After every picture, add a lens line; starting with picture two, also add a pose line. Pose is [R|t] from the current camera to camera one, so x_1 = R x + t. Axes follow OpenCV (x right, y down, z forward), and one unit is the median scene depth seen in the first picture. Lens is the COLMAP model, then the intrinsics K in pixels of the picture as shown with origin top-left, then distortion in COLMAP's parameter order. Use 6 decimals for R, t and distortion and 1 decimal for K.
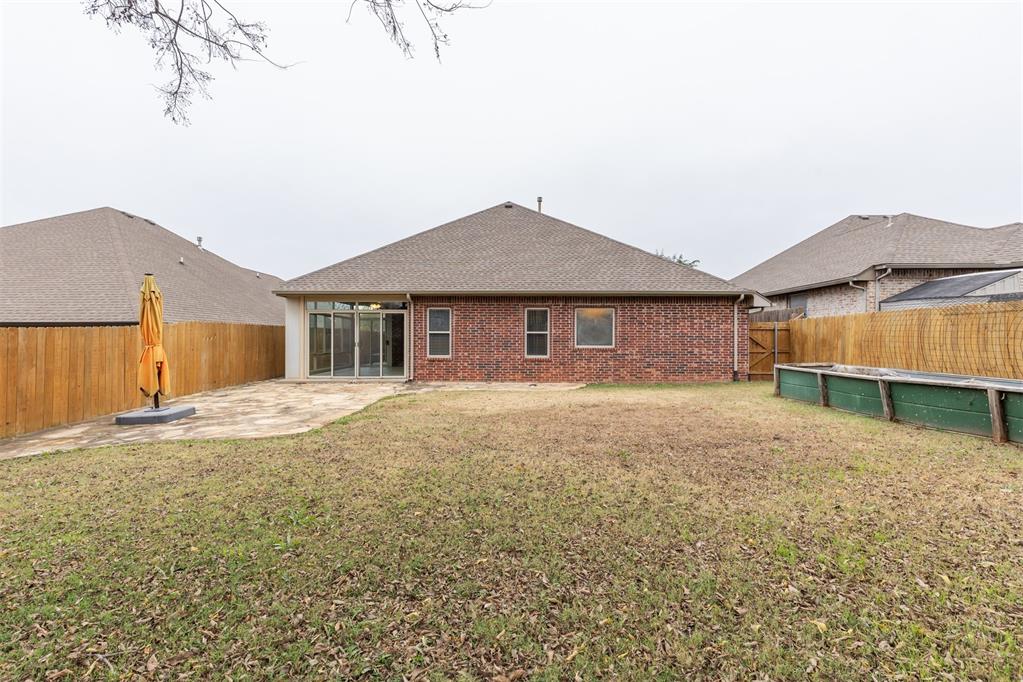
lens RADIAL K [[457.9, 0, 507.5], [0, 457.9, 336.5], [0, 0, 1]] dist [0.012026, 0.001431]
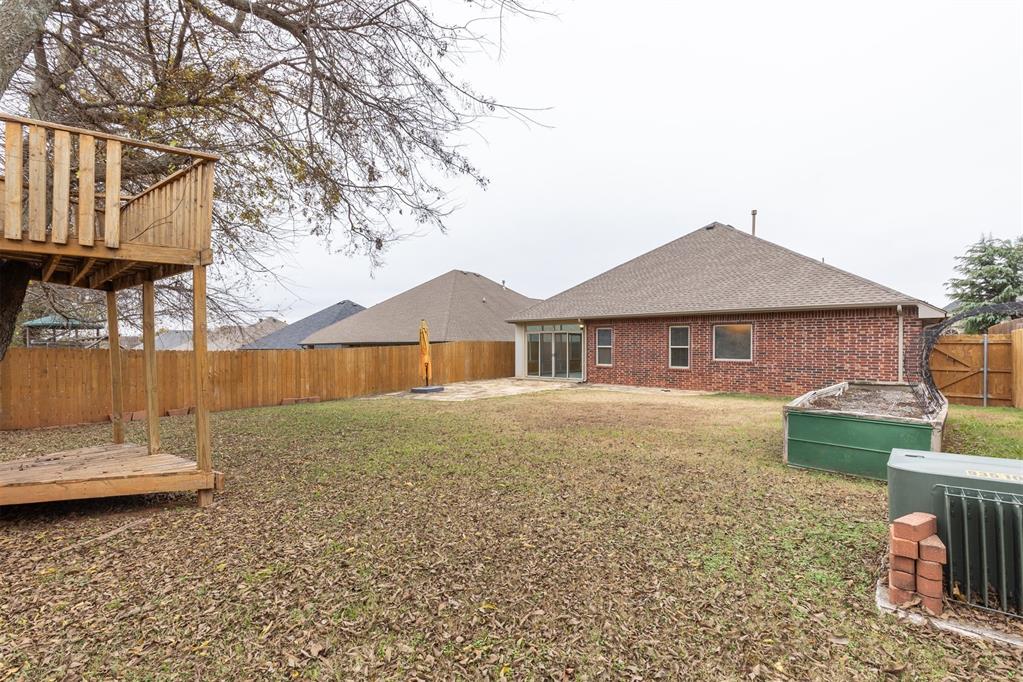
lens RADIAL K [[457.9, 0, 512.0], [0, 457.9, 338.5], [0, 0, 1]] dist [0.012026, 0.001431]
pose [[0.770245, -0.010099, -0.637668, 0.486106], [0.000656, 0.999887, -0.015043, -0.012831], [0.637748, 0.011168, 0.770164, -0.181959]]
